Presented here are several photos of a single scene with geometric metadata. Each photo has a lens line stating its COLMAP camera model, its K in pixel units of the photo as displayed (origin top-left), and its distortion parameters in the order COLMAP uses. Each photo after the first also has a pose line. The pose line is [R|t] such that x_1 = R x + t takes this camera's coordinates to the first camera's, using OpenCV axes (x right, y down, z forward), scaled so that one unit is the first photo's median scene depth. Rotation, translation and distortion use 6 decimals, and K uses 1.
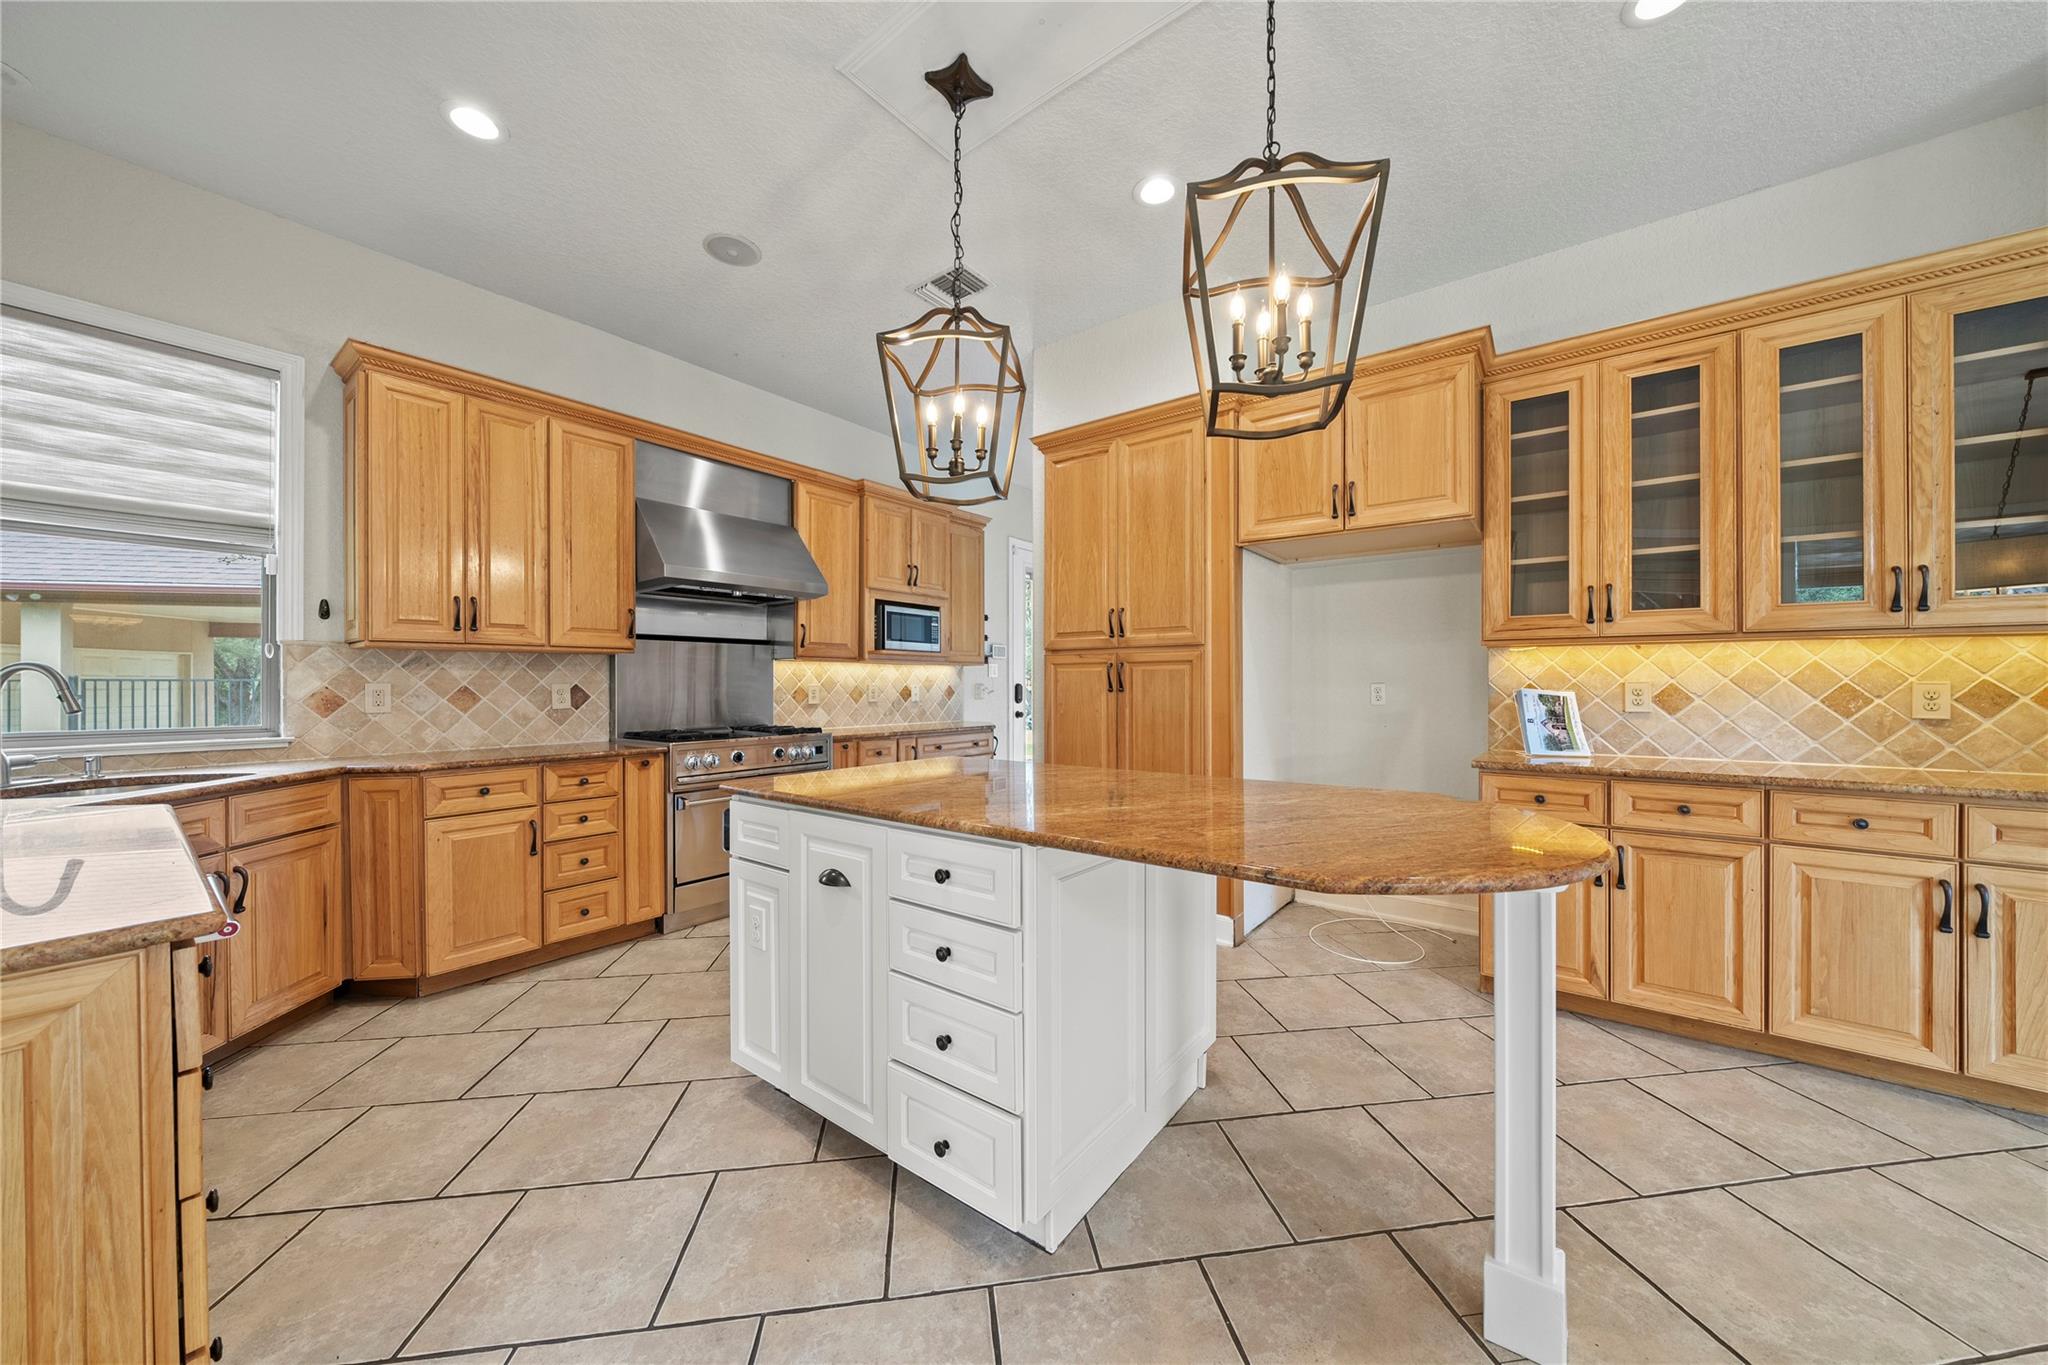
lens RADIAL K [[704.7, 0, 1036.4], [0, 704.7, 680.4], [0, 0, 1]] dist [-0.005134, -0.000051]
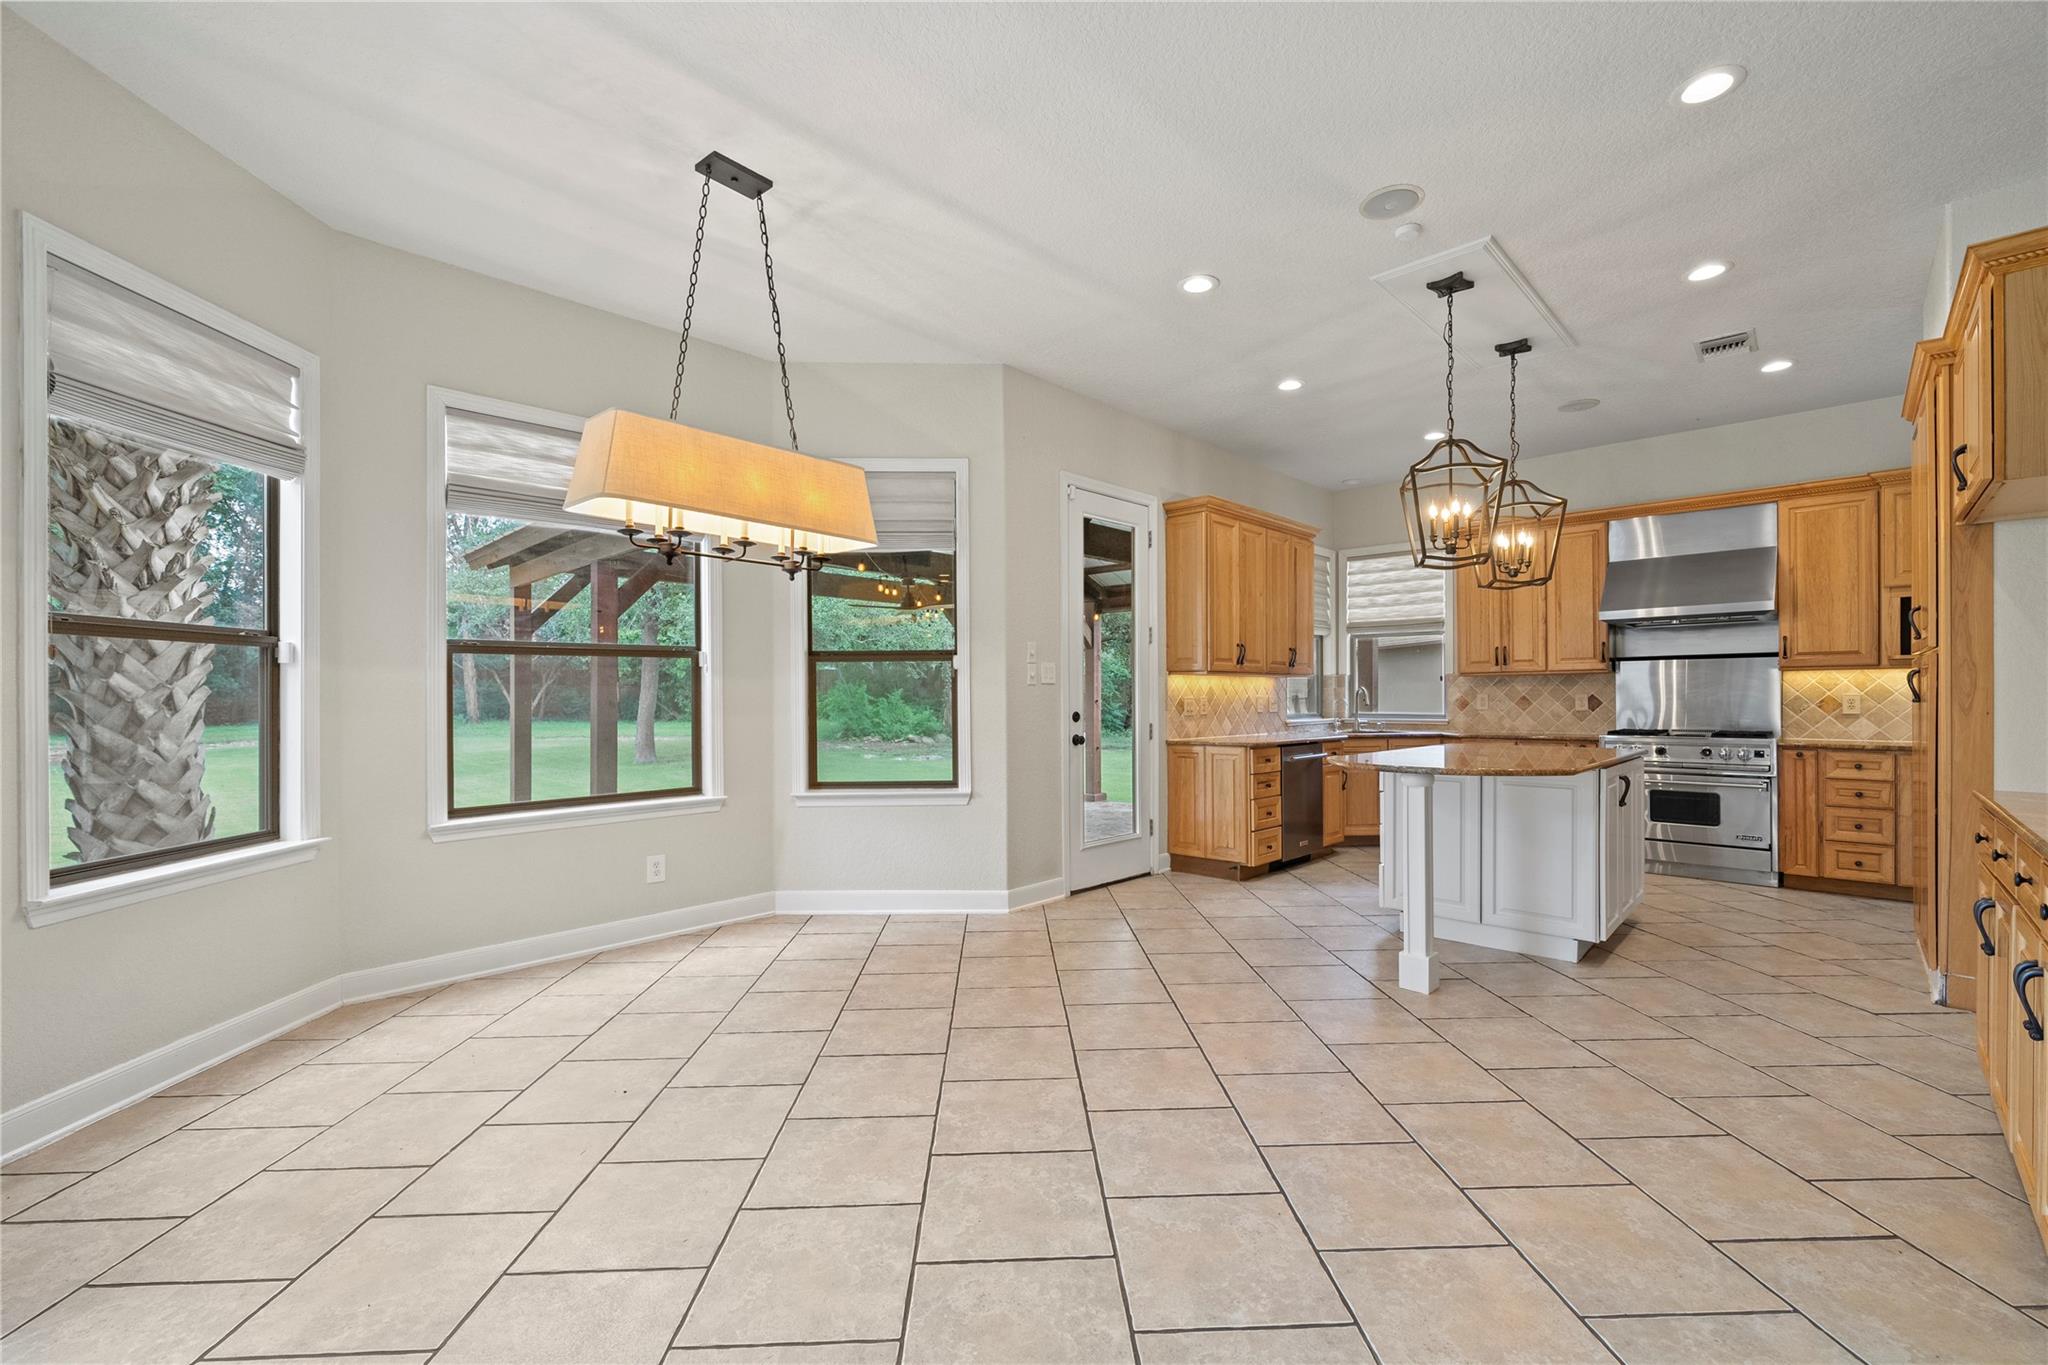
lens RADIAL K [[855.8, 0, 1029.2], [0, 855.8, 696.6], [0, 0, 1]] dist [-0.002348, -0.000238]
pose [[-0.110925, 0.002028, -0.993827, 1.461968], [0.010231, 0.999947, 0.000899, -0.003997], [0.993776, -0.010068, -0.110940, 0.031634]]
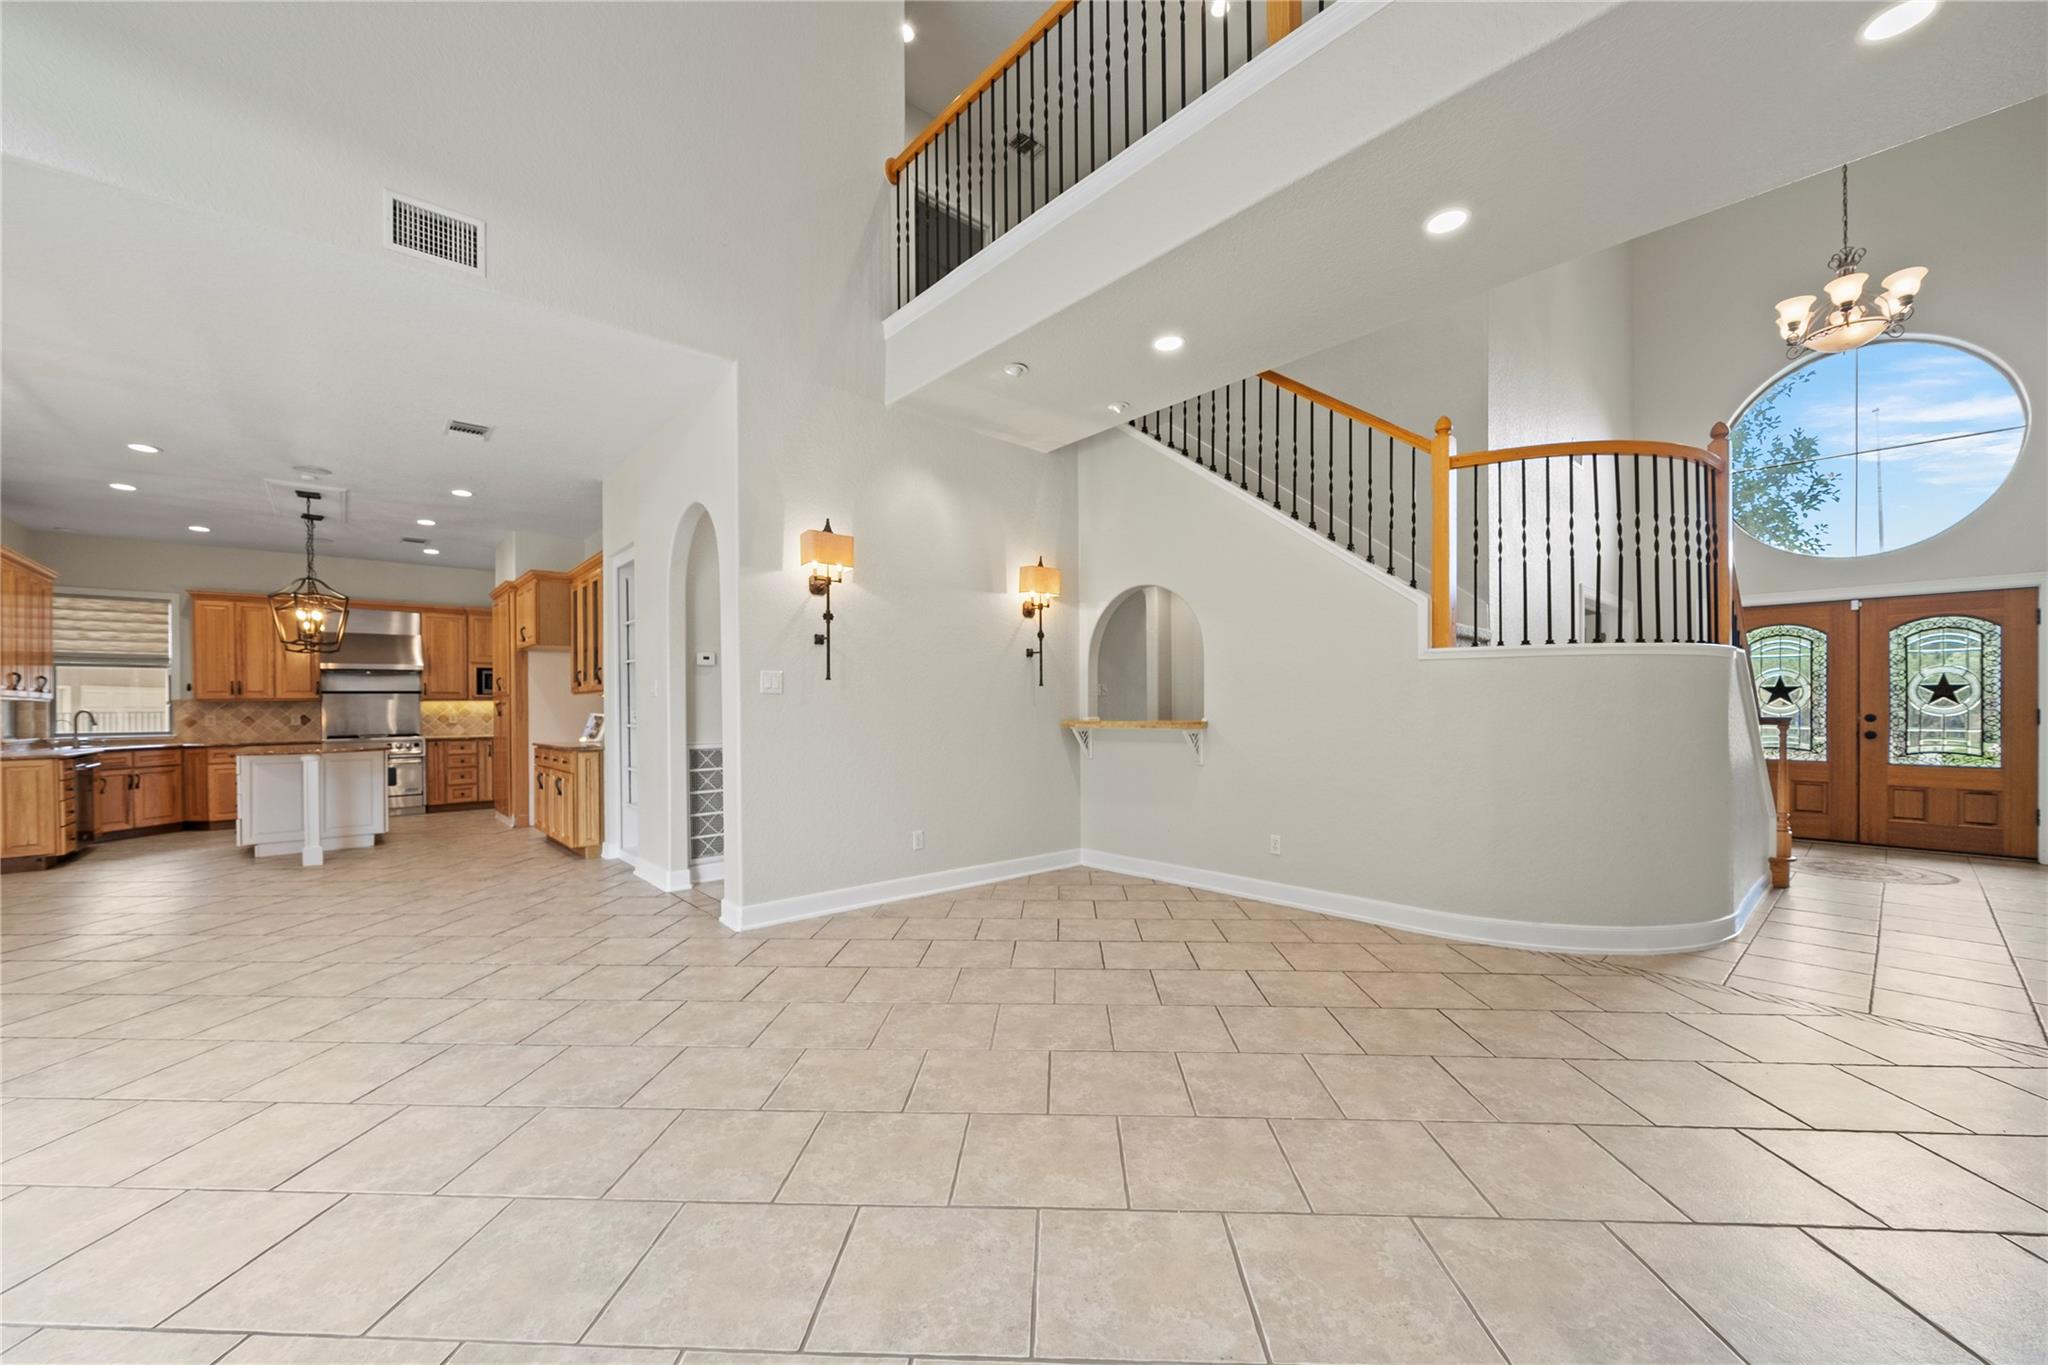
lens RADIAL K [[788.7, 0, 1023.3], [0, 788.7, 707.2], [0, 0, 1]] dist [-0.000814, -0.000523]
pose [[0.980313, -0.009378, -0.197227, 2.472096], [0.010791, 0.999923, 0.006089, -0.009704], [0.197154, -0.008098, 0.980339, -1.203989]]
